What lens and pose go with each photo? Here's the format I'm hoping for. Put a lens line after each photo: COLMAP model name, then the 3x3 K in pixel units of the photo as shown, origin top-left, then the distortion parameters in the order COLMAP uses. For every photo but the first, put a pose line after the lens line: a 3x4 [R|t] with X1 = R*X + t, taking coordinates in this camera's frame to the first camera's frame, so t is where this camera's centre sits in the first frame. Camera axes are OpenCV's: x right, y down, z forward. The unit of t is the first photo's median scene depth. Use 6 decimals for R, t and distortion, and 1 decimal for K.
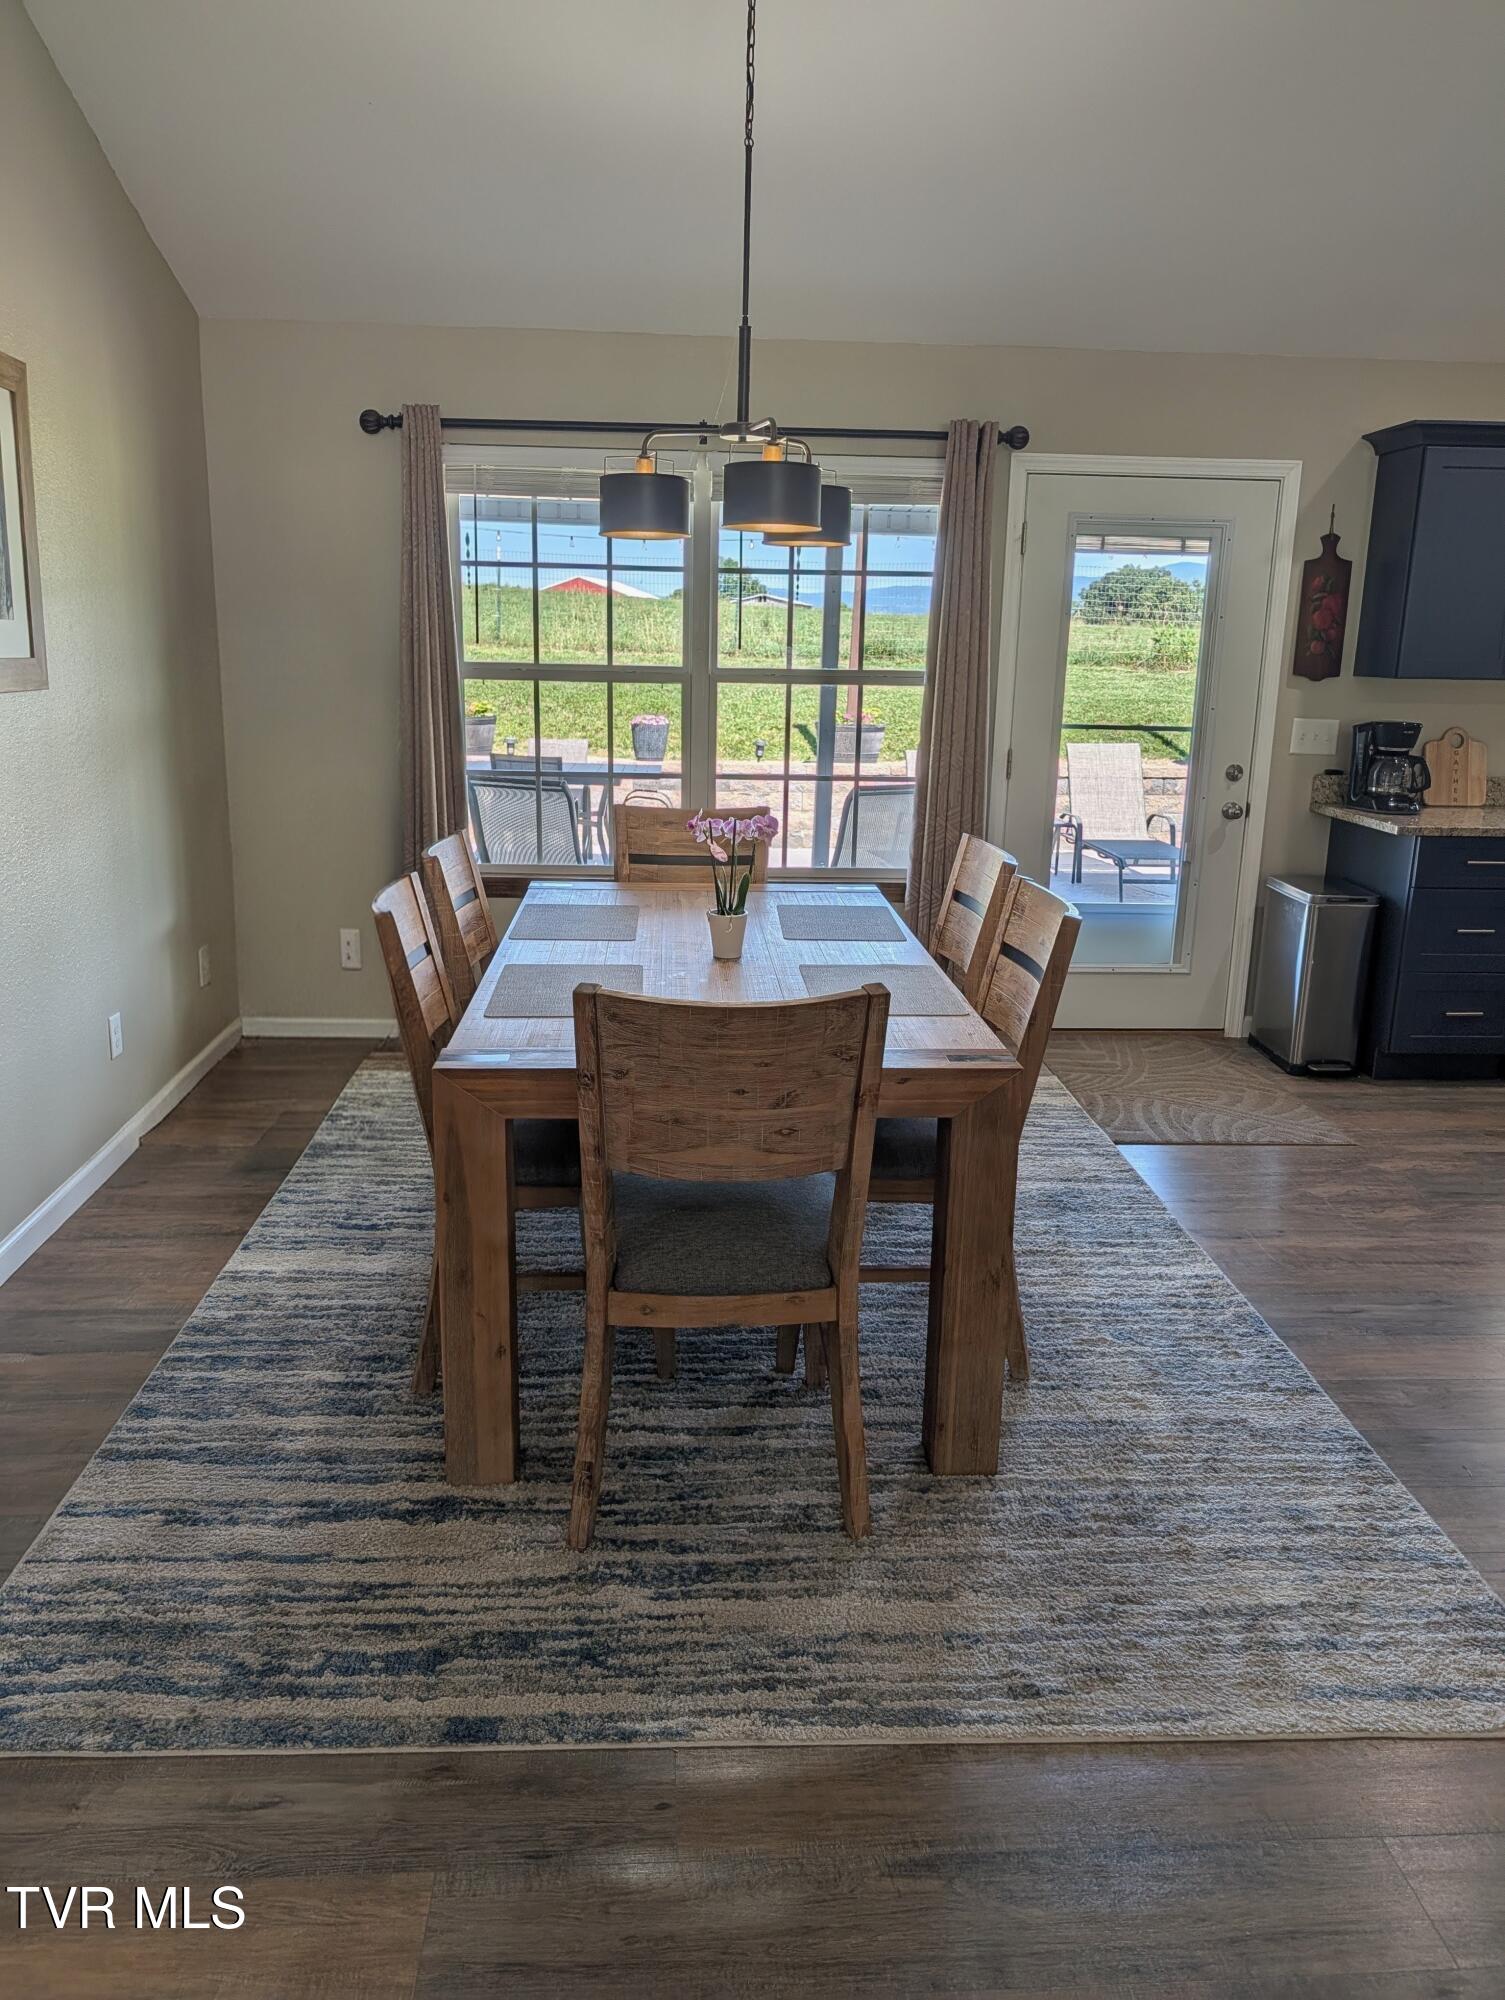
lens RADIAL K [[1434.0, 0, 751.3], [0, 1434.0, 1000.1], [0, 0, 1]] dist [0.010493, 0.002038]
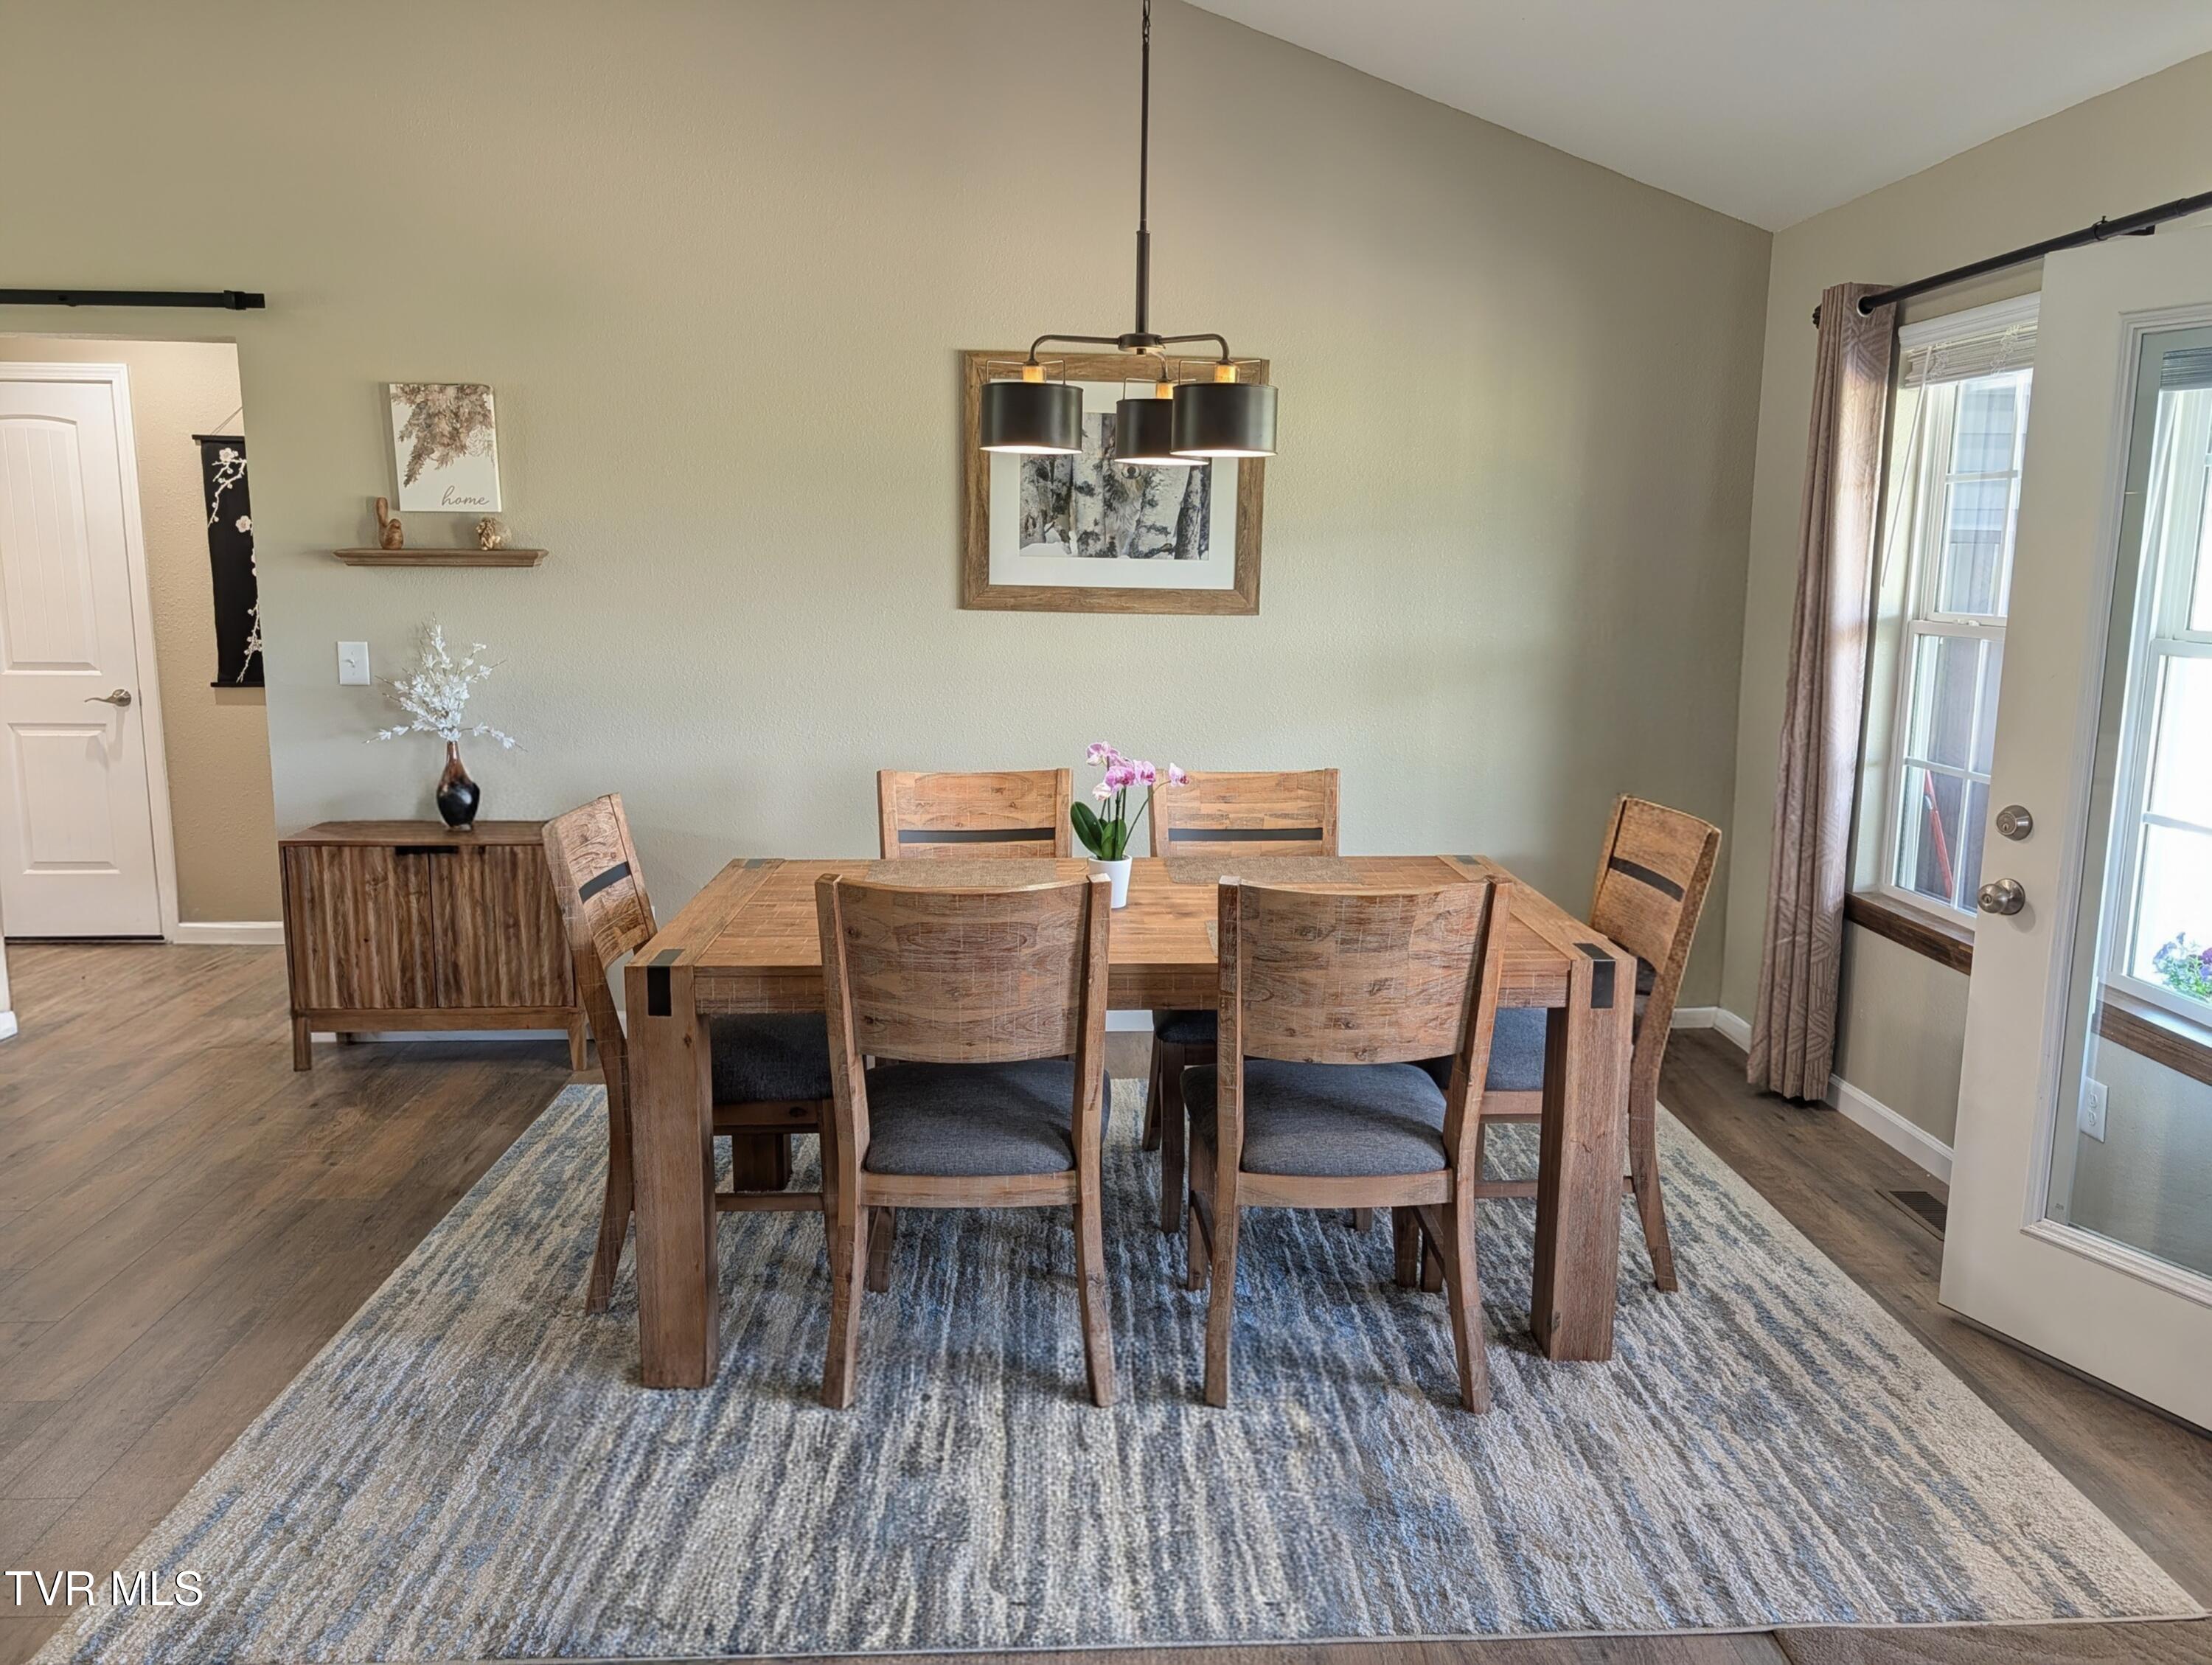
lens RADIAL K [[1565.1, 0, 1111.4], [0, 1565.1, 825.1], [0, 0, 1]] dist [-0.002319, -0.014089]
pose [[0.000076, 0.149980, -0.988689, 1.279930], [-0.265003, 0.953344, 0.144597, -0.299068], [0.964248, 0.261995, 0.039818, 1.269689]]
